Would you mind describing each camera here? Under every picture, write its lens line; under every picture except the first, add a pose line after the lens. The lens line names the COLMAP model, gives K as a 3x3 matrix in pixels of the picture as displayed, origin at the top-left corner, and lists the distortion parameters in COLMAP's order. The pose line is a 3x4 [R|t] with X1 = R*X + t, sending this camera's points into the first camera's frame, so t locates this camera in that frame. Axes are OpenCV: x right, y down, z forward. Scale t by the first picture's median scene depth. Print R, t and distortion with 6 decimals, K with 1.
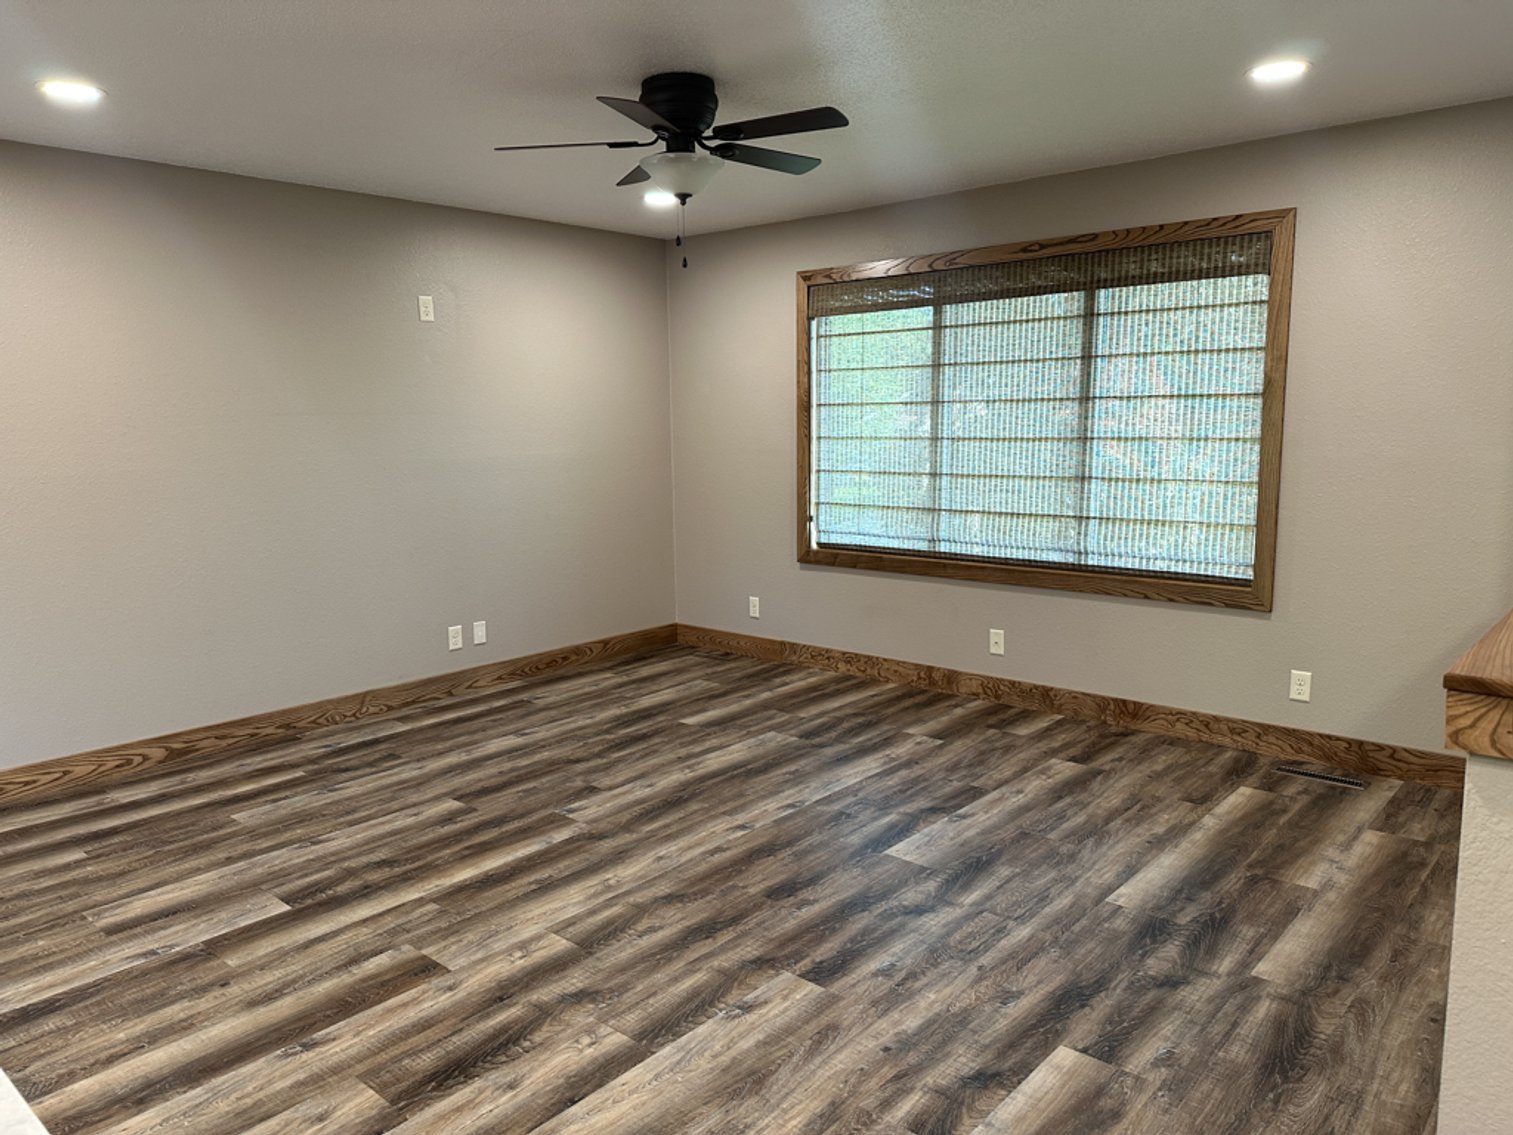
lens RADIAL K [[1056.1, 0, 758.8], [0, 1056.1, 558.1], [0, 0, 1]] dist [0.065099, -0.069495]
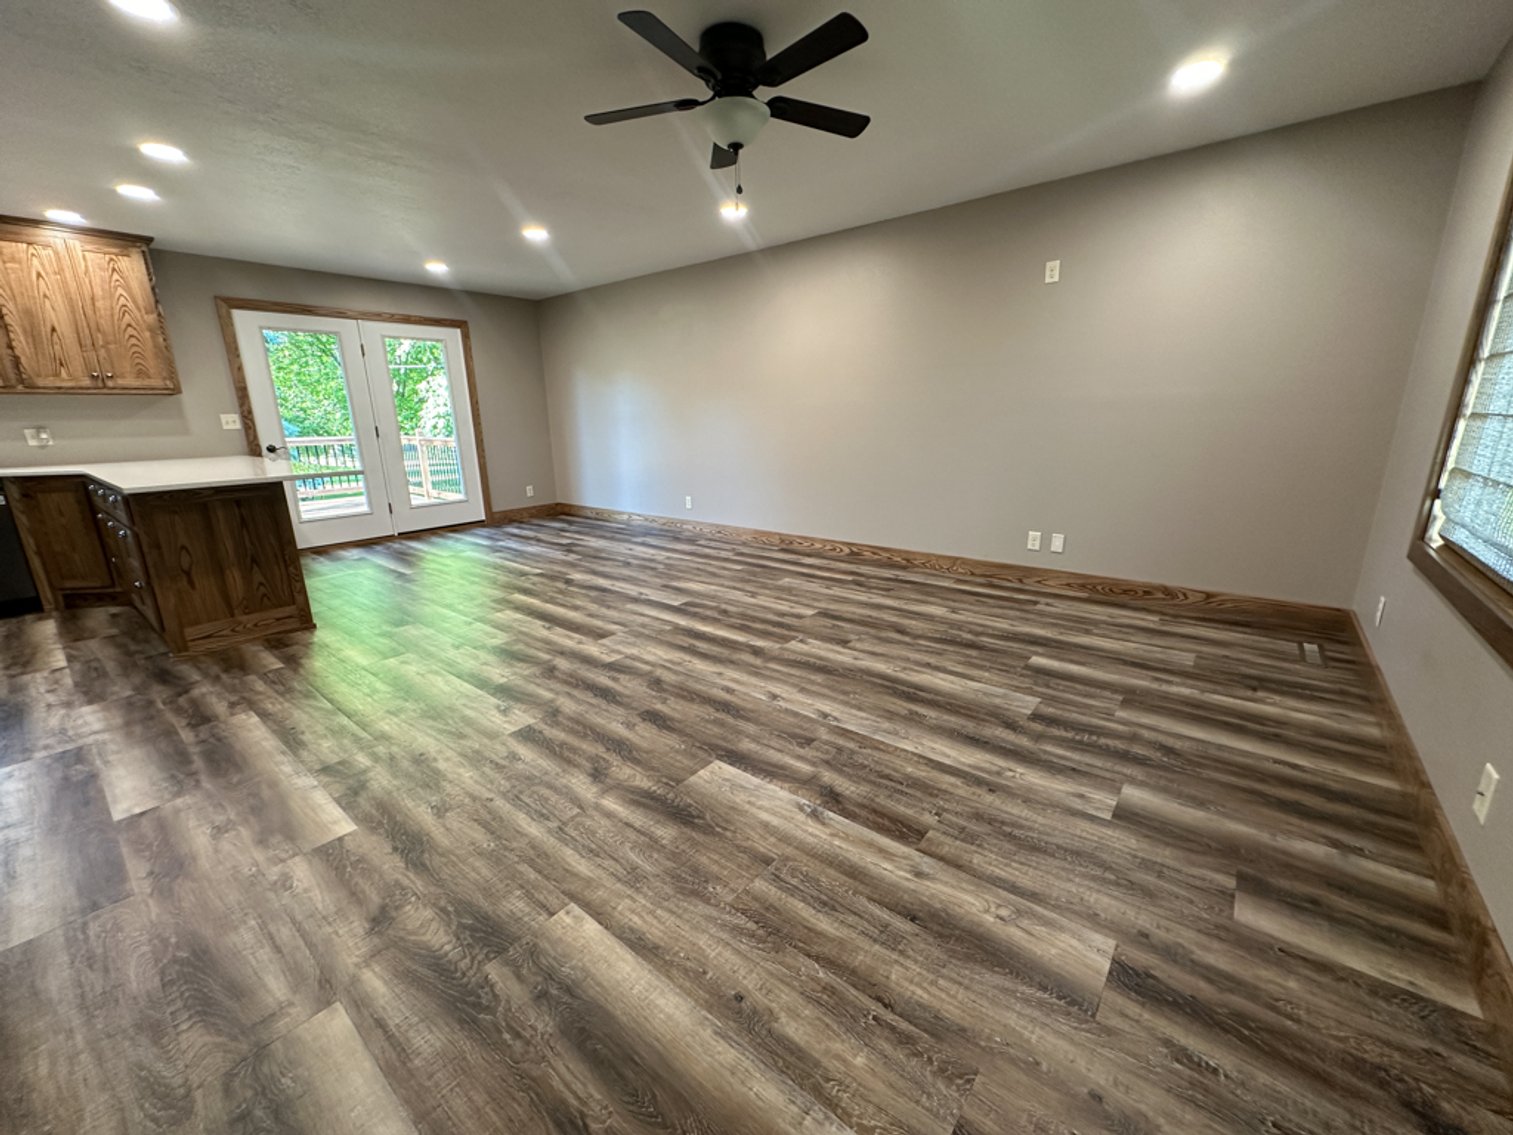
lens RADIAL K [[600.9, 0, 754.3], [0, 600.9, 564.5], [0, 0, 1]] dist [-0.000703, 0.000882]
pose [[0.045347, 0.260198, -0.964490, 0.617731], [-0.119631, 0.959949, 0.253349, -0.063339], [0.991782, 0.103894, 0.074658, 0.928160]]
